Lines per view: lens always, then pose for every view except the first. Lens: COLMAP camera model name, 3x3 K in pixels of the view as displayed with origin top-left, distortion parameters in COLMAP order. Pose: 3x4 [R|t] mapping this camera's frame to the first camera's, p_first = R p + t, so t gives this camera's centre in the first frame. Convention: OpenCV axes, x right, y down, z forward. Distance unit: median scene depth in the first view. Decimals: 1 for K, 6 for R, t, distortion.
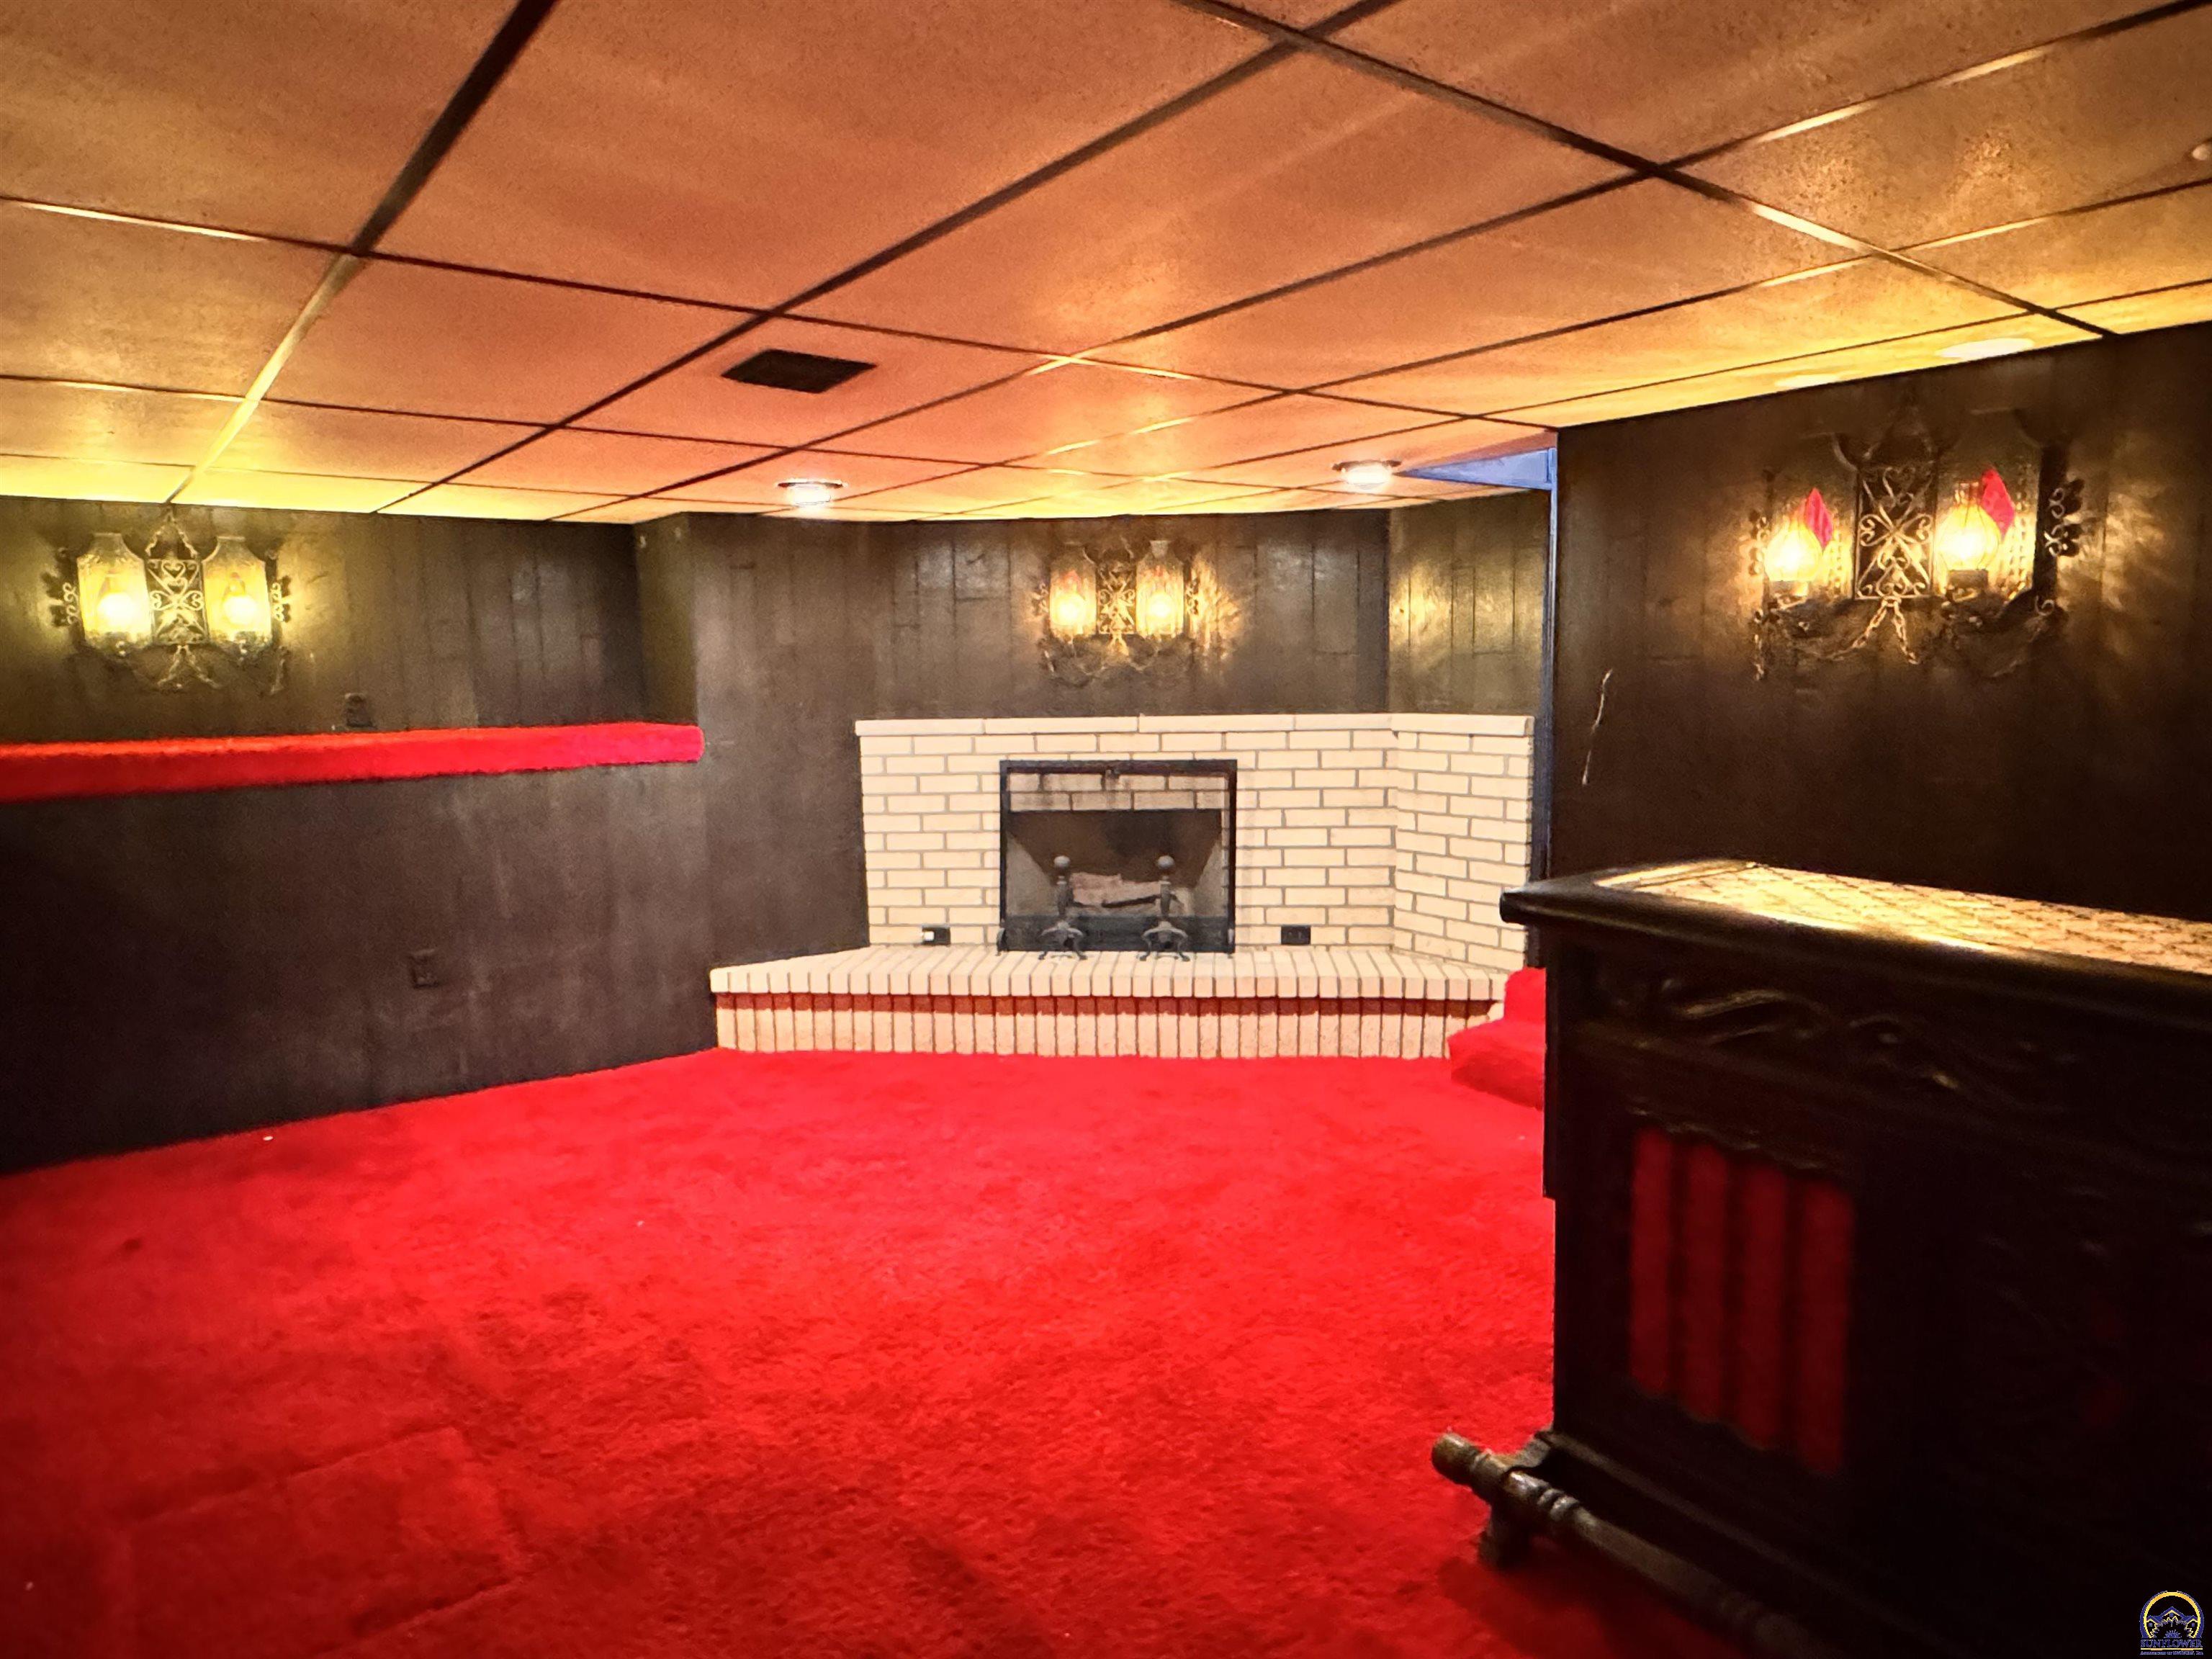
lens RADIAL K [[1379.6, 0, 1096.0], [0, 1379.6, 834.4], [0, 0, 1]] dist [-0.003789, 0.003525]
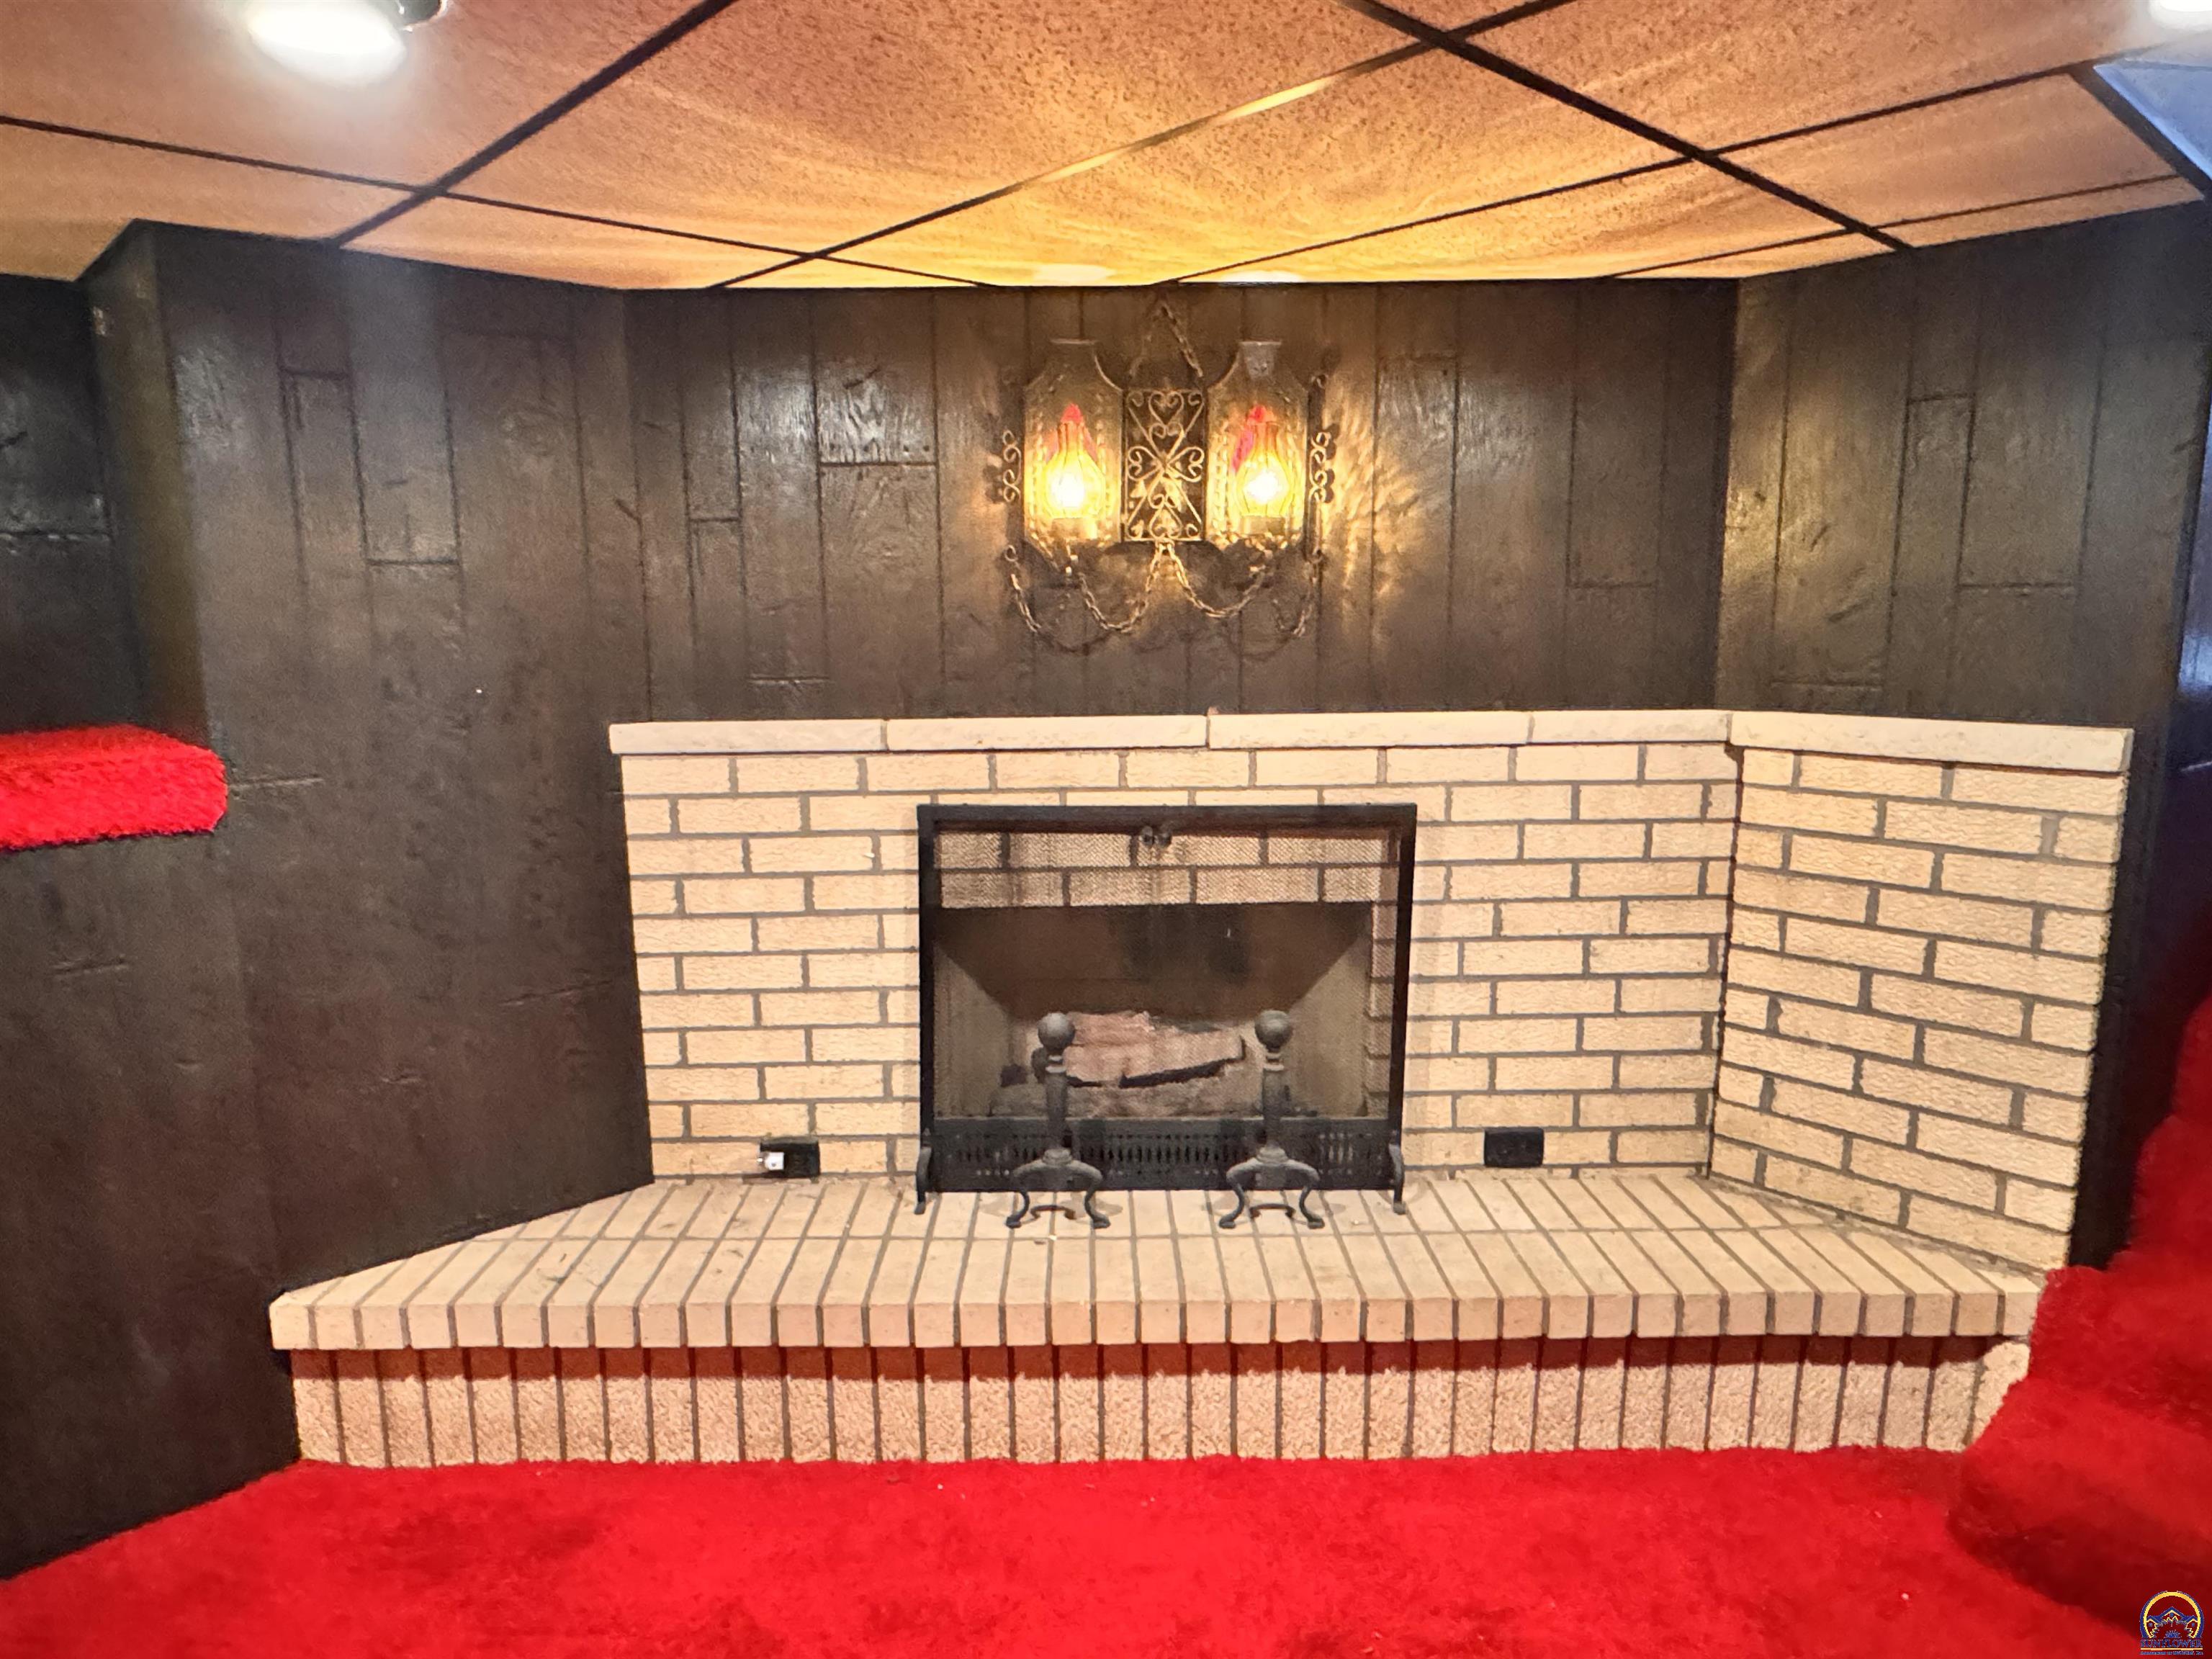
lens RADIAL K [[1381.4, 0, 1087.8], [0, 1381.4, 831.5], [0, 0, 1]] dist [-0.007772, -0.001434]
pose [[0.995847, -0.010190, 0.090467, -0.057064], [0.006141, 0.998971, 0.044928, -0.068985], [-0.090832, -0.044186, 0.994886, 0.540403]]
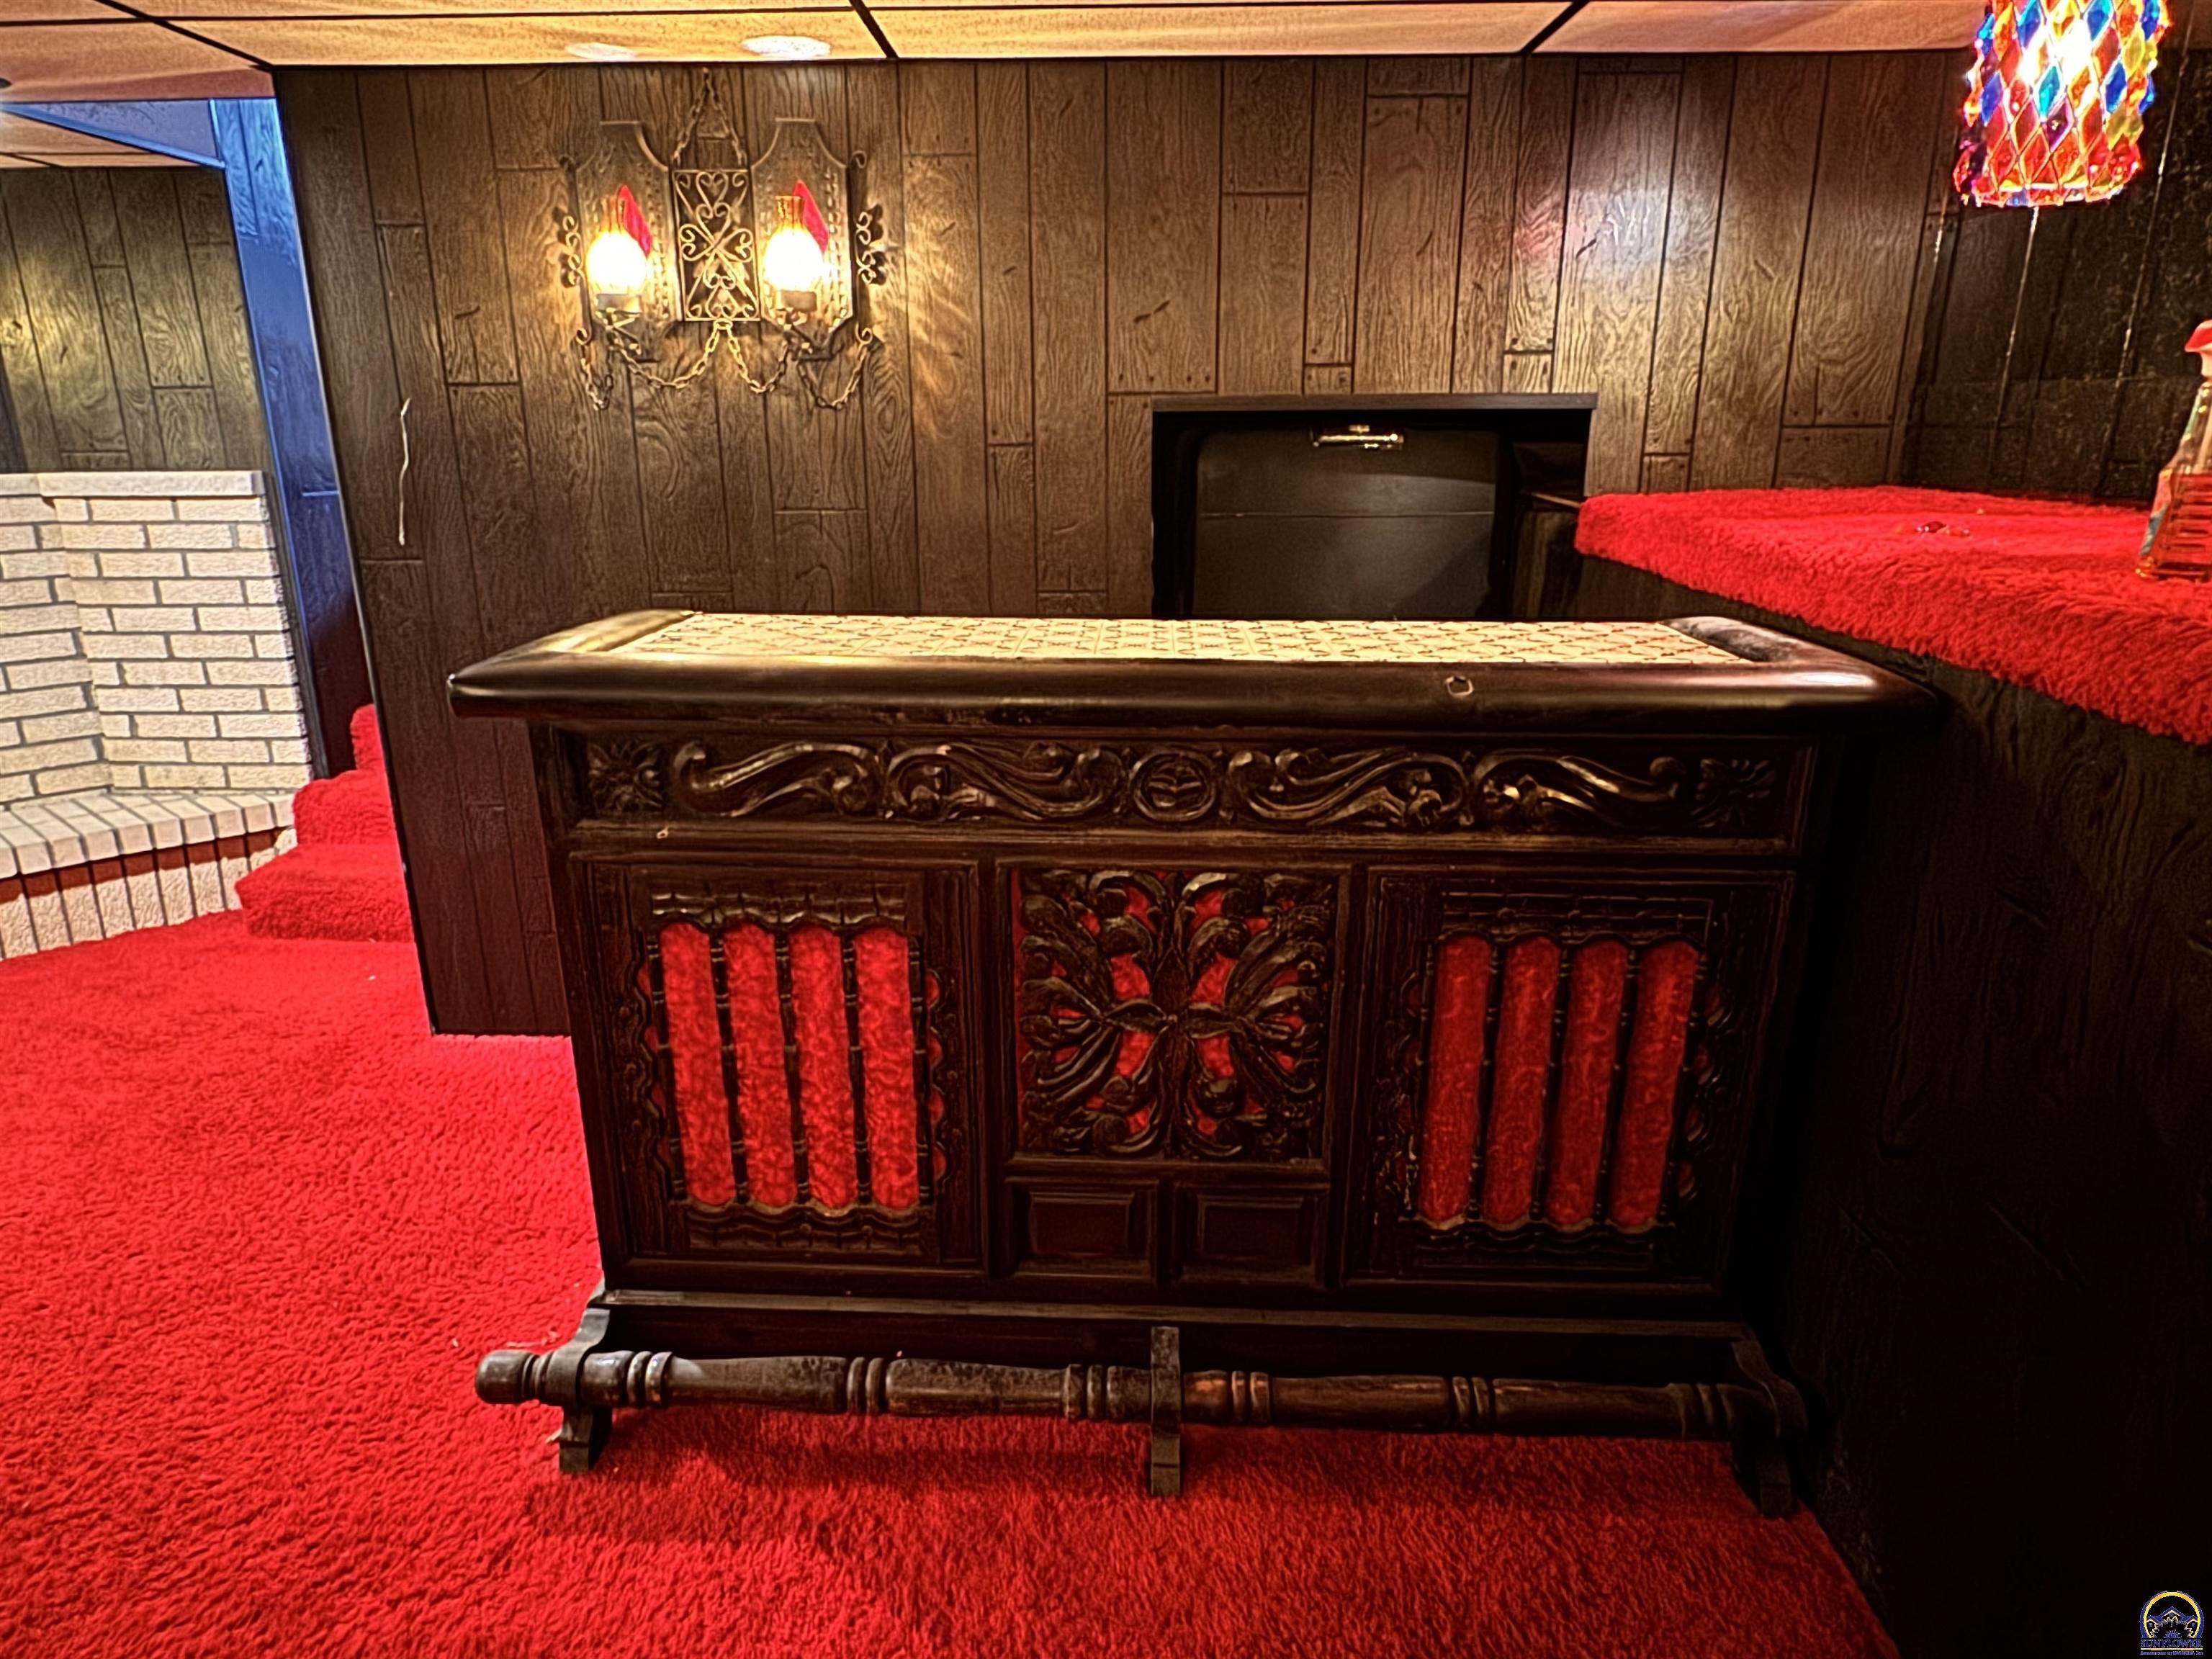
lens RADIAL K [[1379.6, 0, 1096.0], [0, 1379.6, 834.4], [0, 0, 1]] dist [-0.003789, 0.003525]
pose [[0.617237, -0.218317, 0.755881, -0.031415], [0.093618, 0.974285, 0.204951, 0.001462], [-0.781188, -0.055739, 0.621803, 0.103244]]
